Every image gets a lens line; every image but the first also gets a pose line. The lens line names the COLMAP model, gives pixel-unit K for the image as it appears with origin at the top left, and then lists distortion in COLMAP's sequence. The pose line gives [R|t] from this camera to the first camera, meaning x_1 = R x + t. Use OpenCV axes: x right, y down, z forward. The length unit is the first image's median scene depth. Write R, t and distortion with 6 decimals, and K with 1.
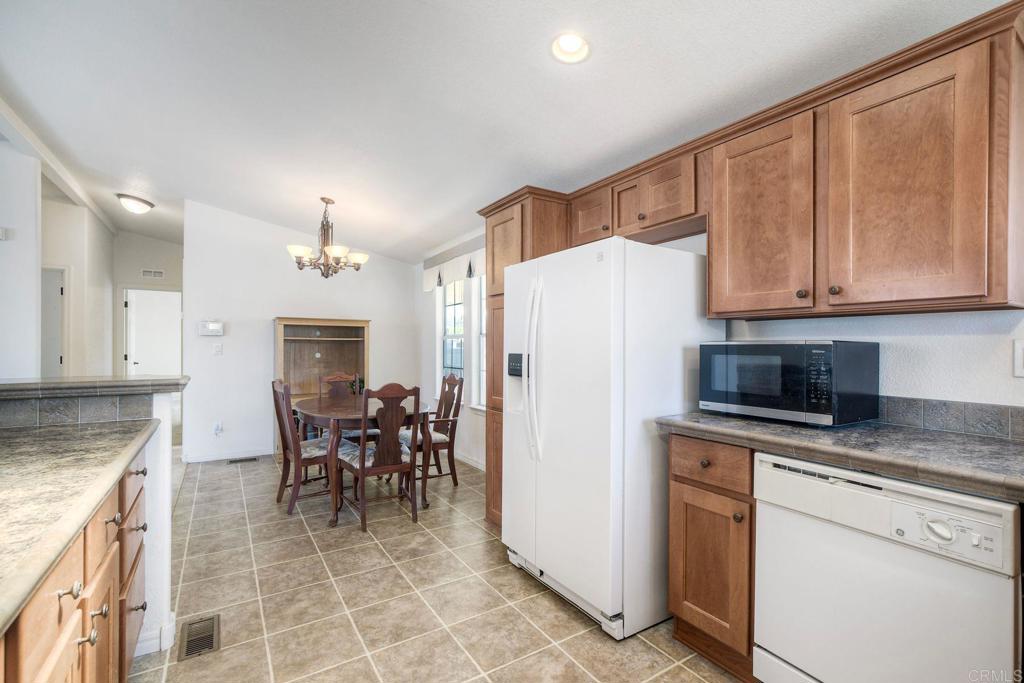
lens RADIAL K [[458.4, 0, 516.8], [0, 458.4, 346.9], [0, 0, 1]] dist [-0.002672, 0.000057]
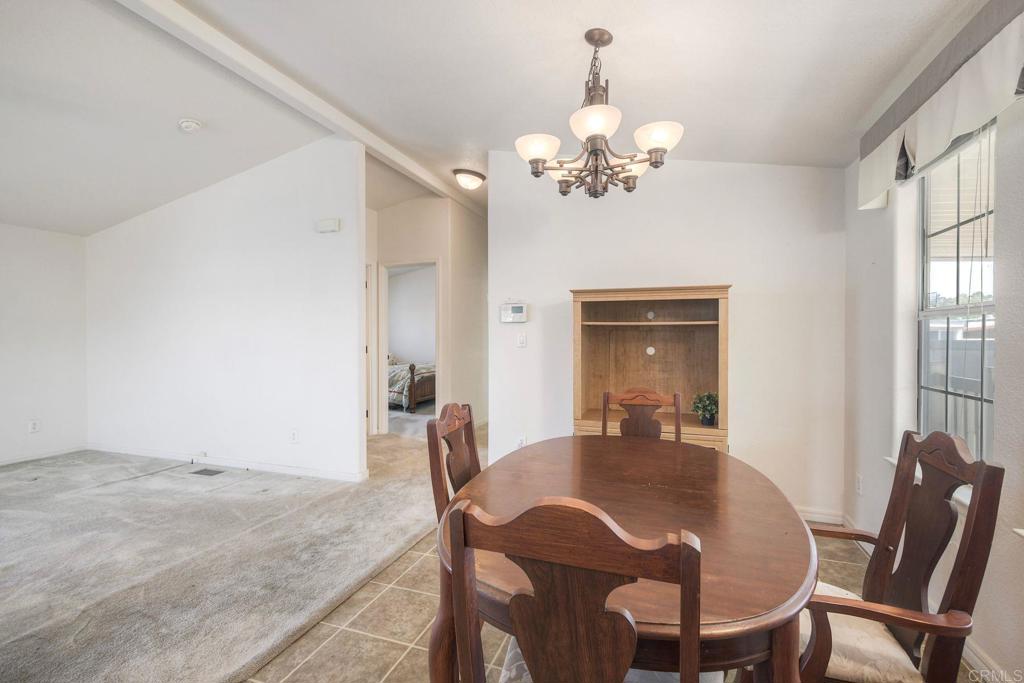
lens RADIAL K [[453.3, 0, 516.3], [0, 453.3, 341.6], [0, 0, 1]] dist [0.001899, -0.000092]
pose [[0.614934, 0.009500, -0.788521, -0.067877], [-0.000186, 0.999929, 0.011902, -0.001551], [0.788578, -0.007172, 0.614892, 0.510623]]
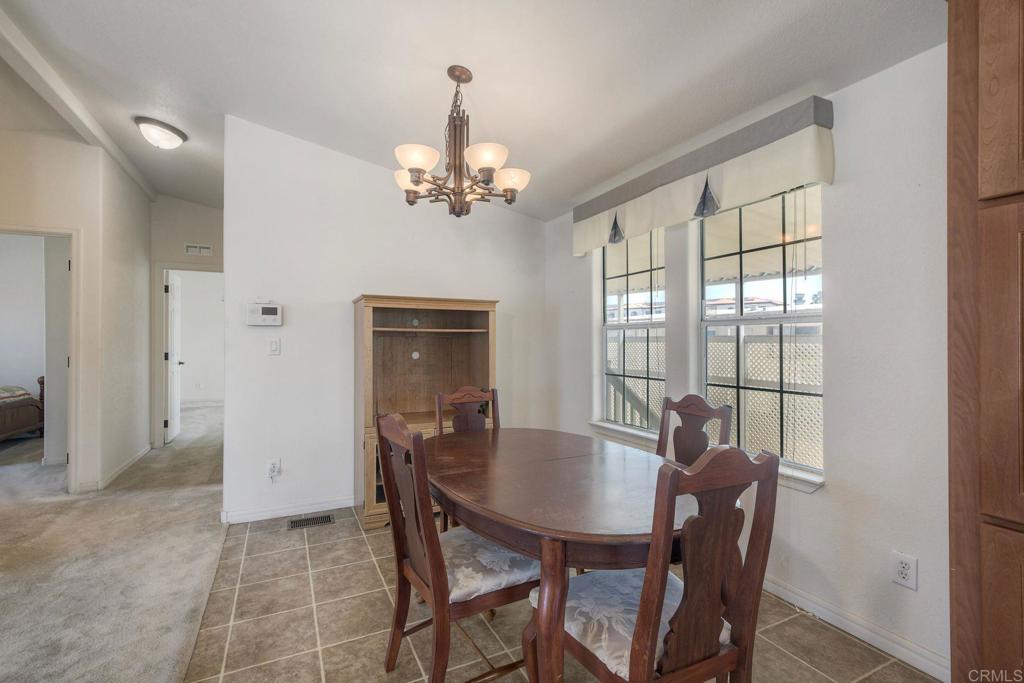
lens RADIAL K [[463.1, 0, 494.2], [0, 463.1, 336.9], [0, 0, 1]] dist [0.021886, -0.000473]
pose [[0.990003, -0.002986, -0.141014, -0.239212], [0.001511, 0.999943, -0.010563, -0.001413], [0.141037, 0.010244, 0.989951, 0.371488]]
